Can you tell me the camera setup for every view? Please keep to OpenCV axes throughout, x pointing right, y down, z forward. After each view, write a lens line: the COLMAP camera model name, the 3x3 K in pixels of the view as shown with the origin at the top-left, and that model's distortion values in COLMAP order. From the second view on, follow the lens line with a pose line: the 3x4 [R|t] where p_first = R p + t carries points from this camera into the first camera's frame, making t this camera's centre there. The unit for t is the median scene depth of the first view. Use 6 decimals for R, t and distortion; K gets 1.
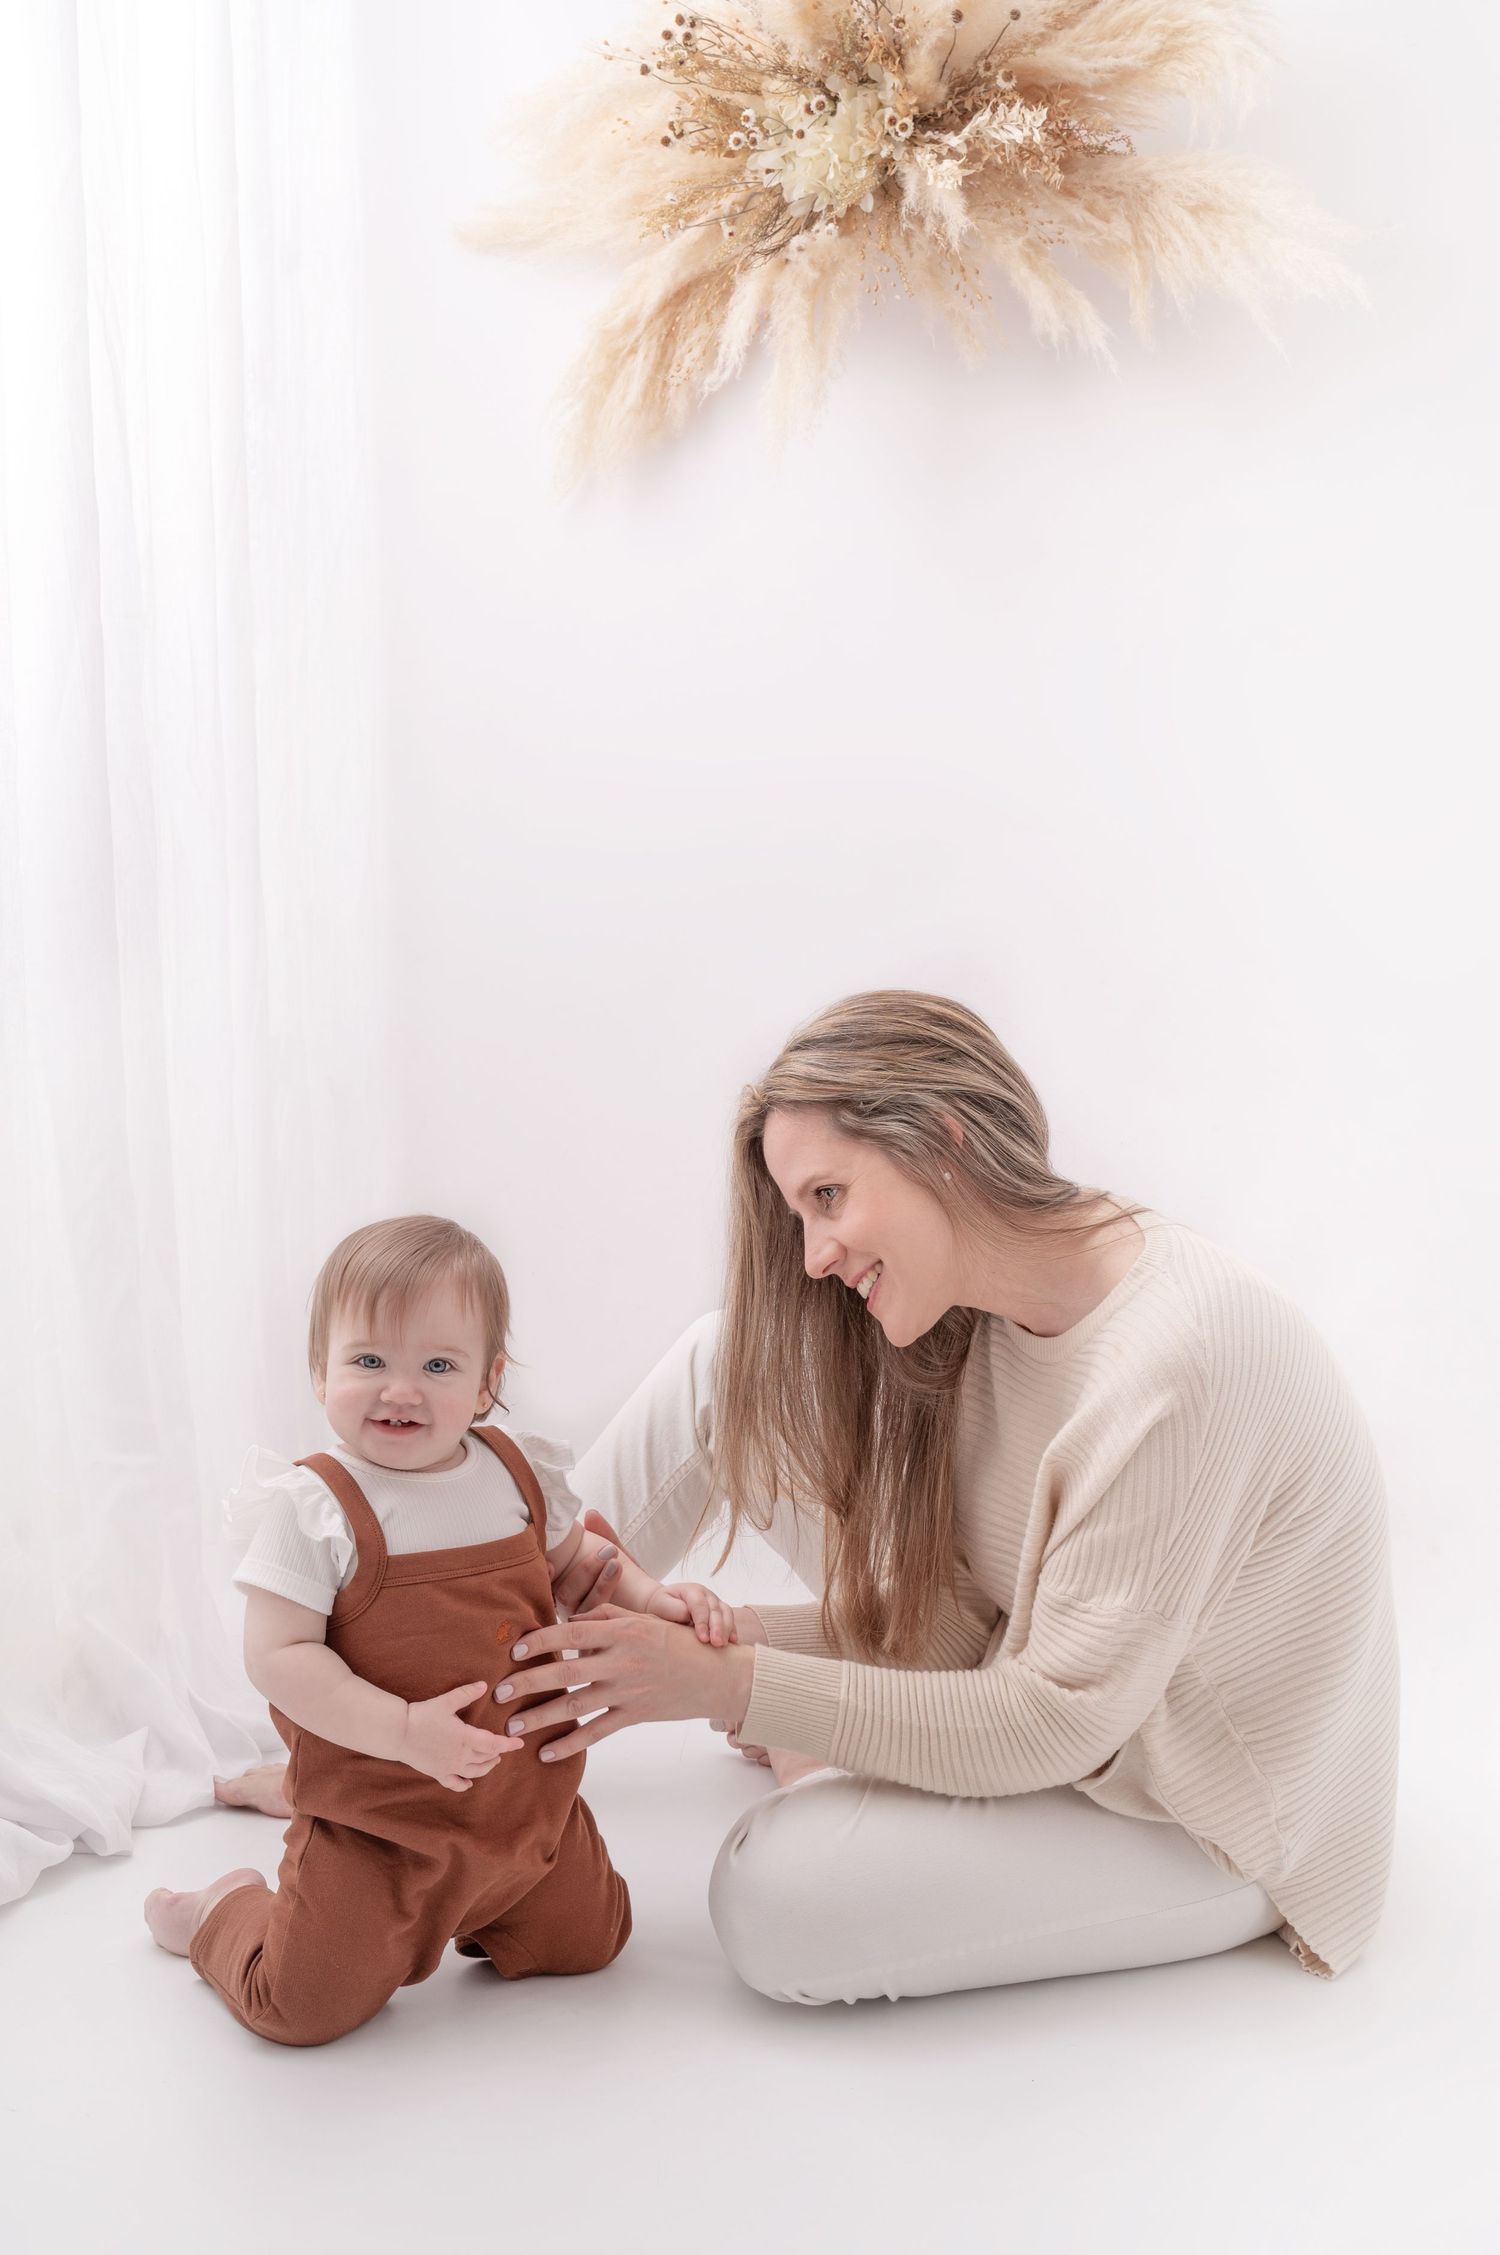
lens RADIAL K [[2149.2, 0, 661.1], [0, 2149.2, 1136.9], [0, 0, 1]] dist [0.000115, -0.003211]
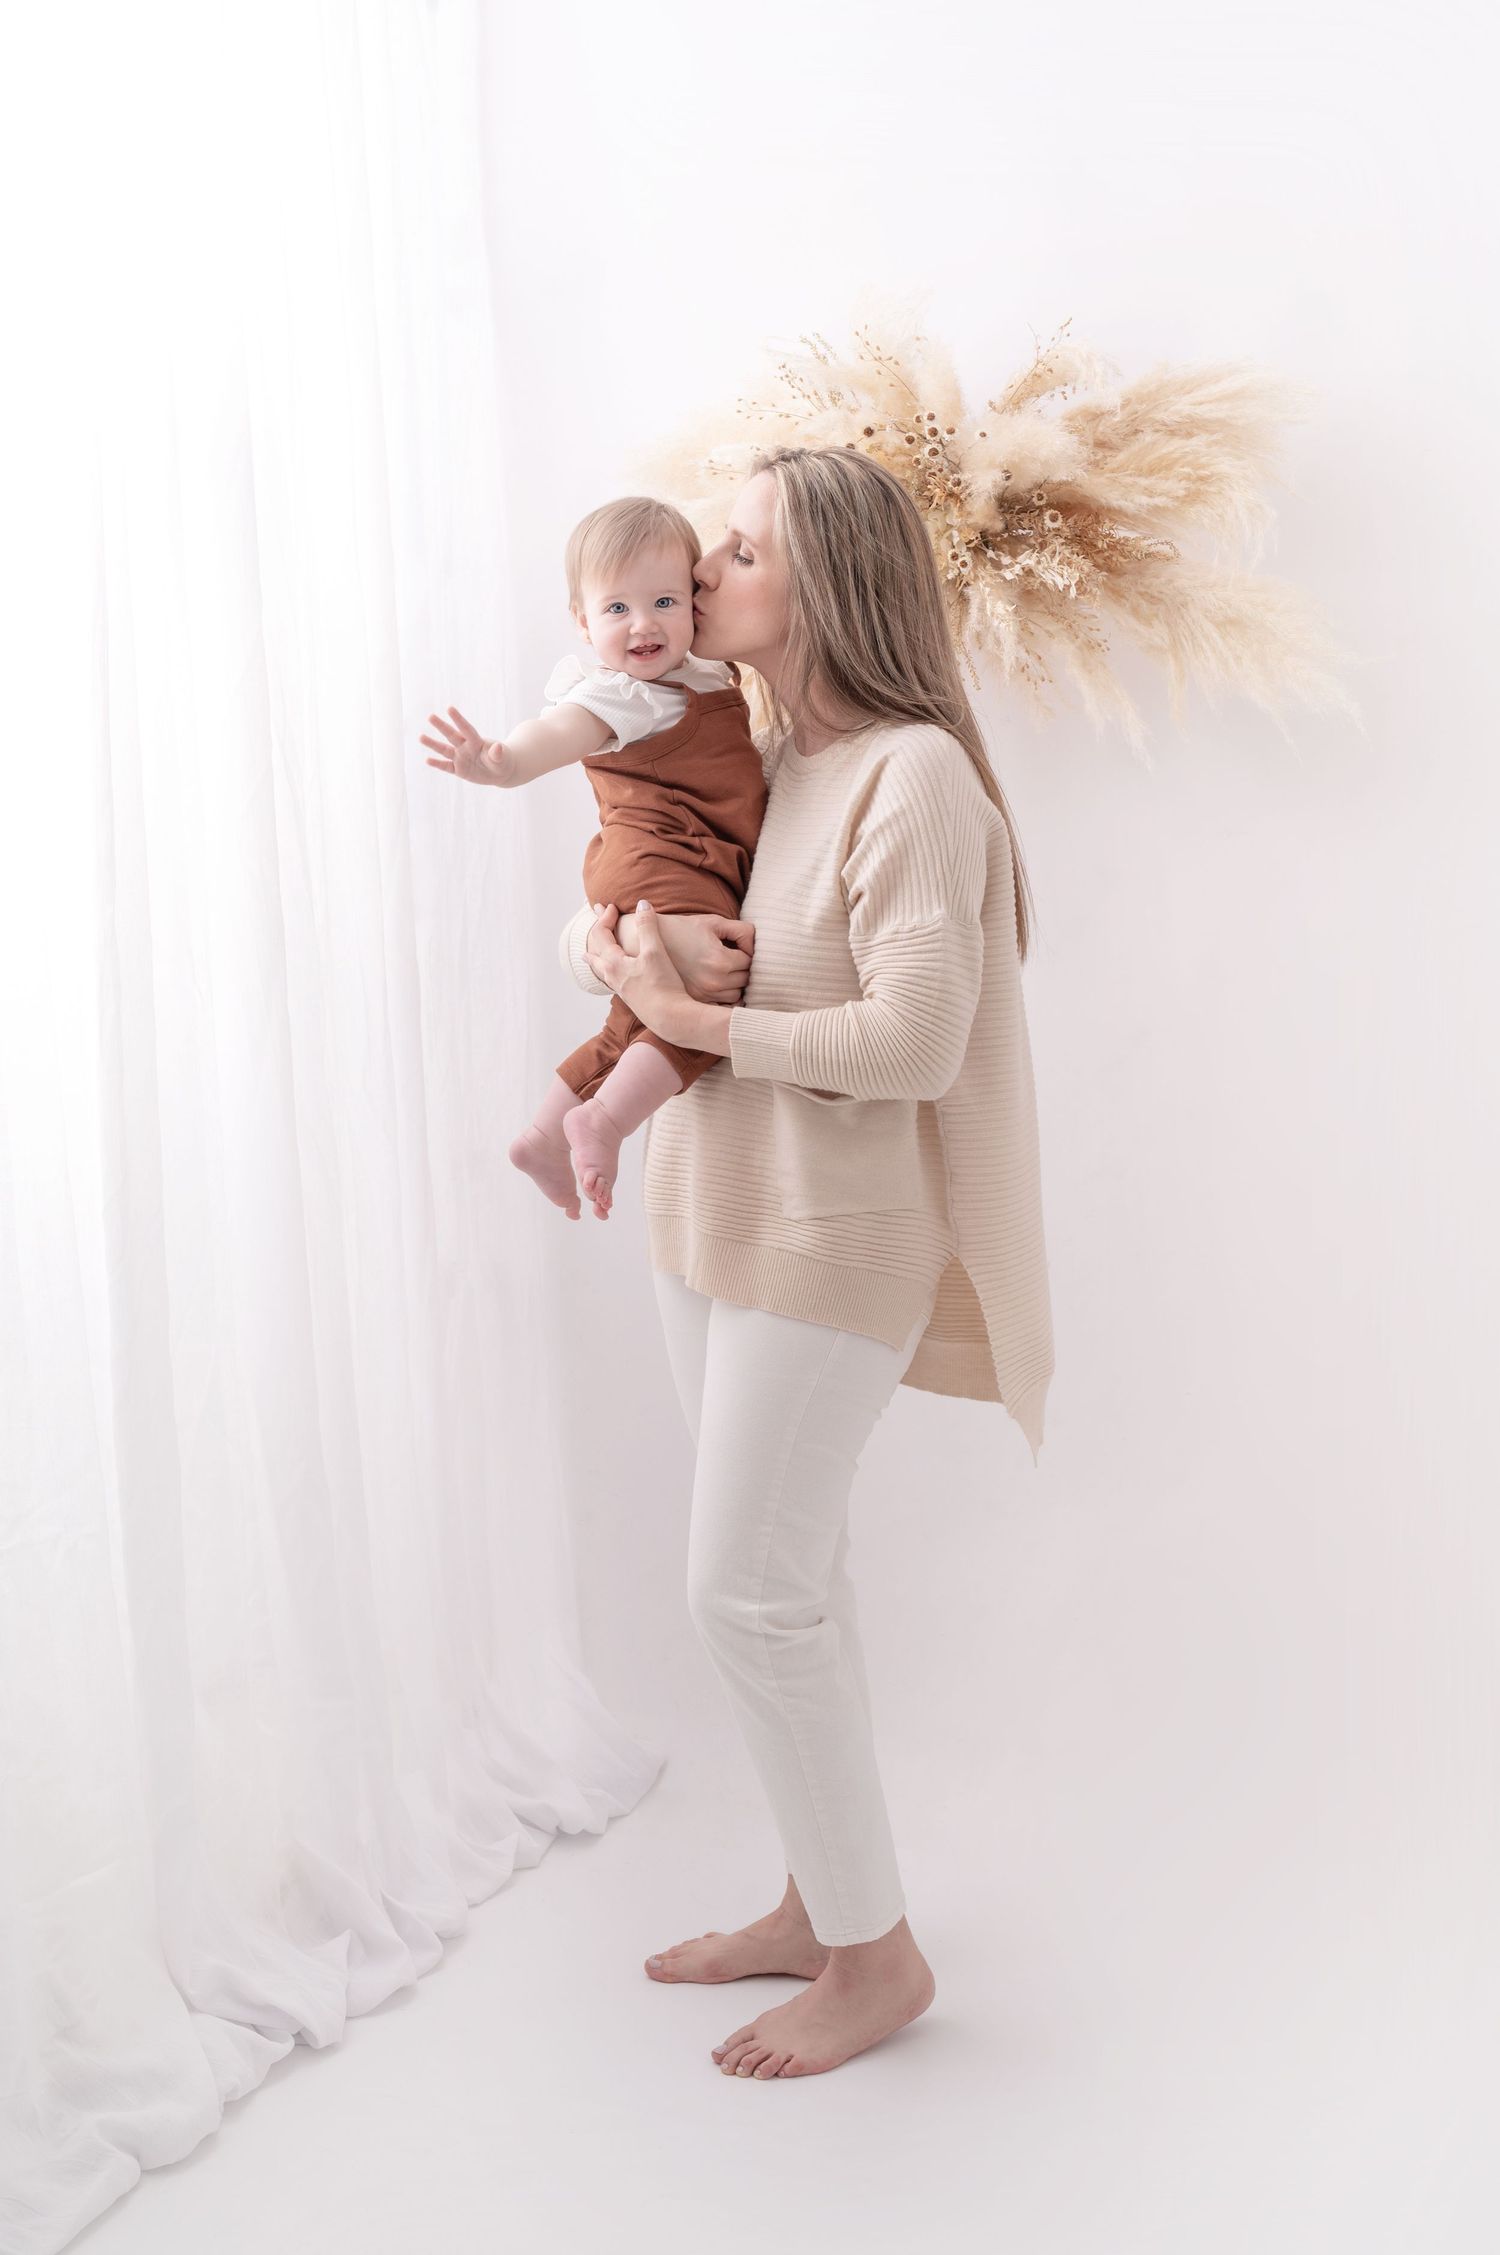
lens RADIAL K [[2608.0, 0, 764.7], [0, 2608.0, 1085.3], [0, 0, 1]] dist [0.014849, -0.001905]
pose [[0.997802, -0.011621, -0.065242, 0.092170], [0.015354, 0.998256, 0.057003, -0.265667], [0.064466, -0.057879, 0.996240, -0.406427]]
